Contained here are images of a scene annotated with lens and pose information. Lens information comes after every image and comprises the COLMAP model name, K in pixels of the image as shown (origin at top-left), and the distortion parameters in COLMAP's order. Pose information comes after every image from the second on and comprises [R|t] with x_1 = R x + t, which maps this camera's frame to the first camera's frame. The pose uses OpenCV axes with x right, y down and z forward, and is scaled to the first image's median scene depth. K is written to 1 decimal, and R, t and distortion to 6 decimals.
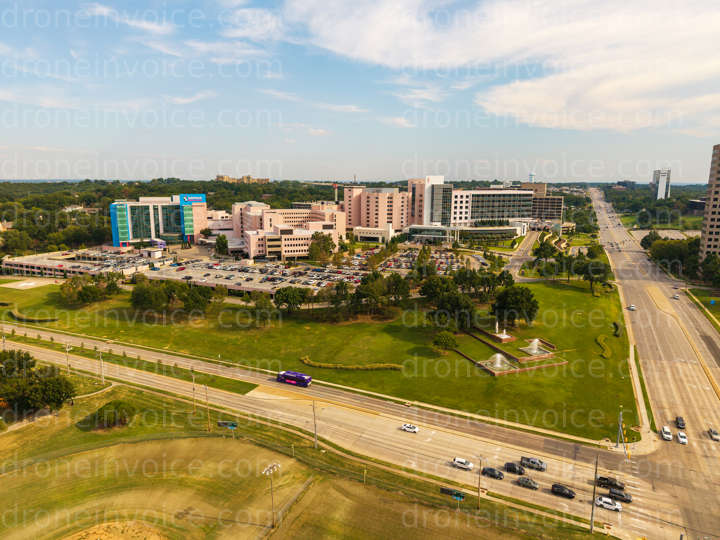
lens RADIAL K [[479.3, 0, 360.0], [0, 479.3, 270.0], [0, 0, 1]] dist [0.048406, -0.055236]
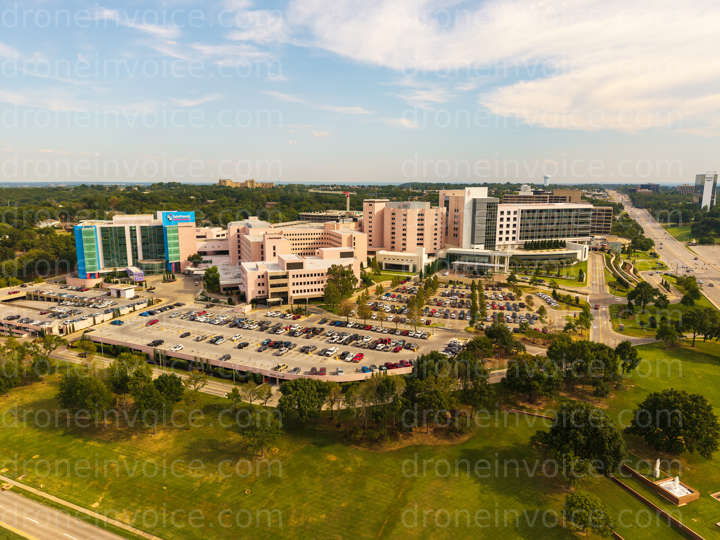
lens RADIAL K [[479.3, 0, 360.0], [0, 479.3, 270.0], [0, 0, 1]] dist [0.048406, -0.055236]
pose [[0.999949, -0.001901, -0.009872, -0.036666], [0.001877, 0.999995, -0.002516, -0.061498], [0.009877, 0.002498, 0.999948, 0.207998]]
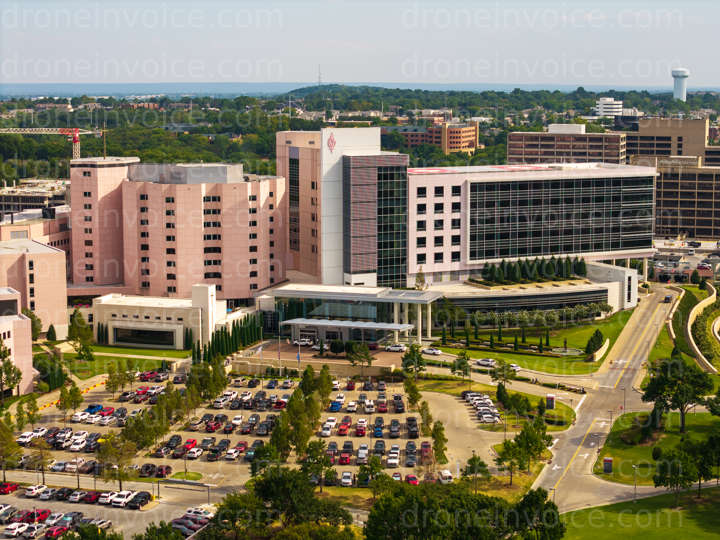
lens RADIAL K [[1441.9, 0, 360.0], [0, 1441.9, 270.0], [0, 0, 1]] dist [-0.110449, 0.221672]
pose [[0.993680, -0.022018, 0.110071, 0.060170], [0.027752, 0.998321, -0.050836, -0.060298], [-0.108767, 0.053570, 0.992623, 0.065905]]
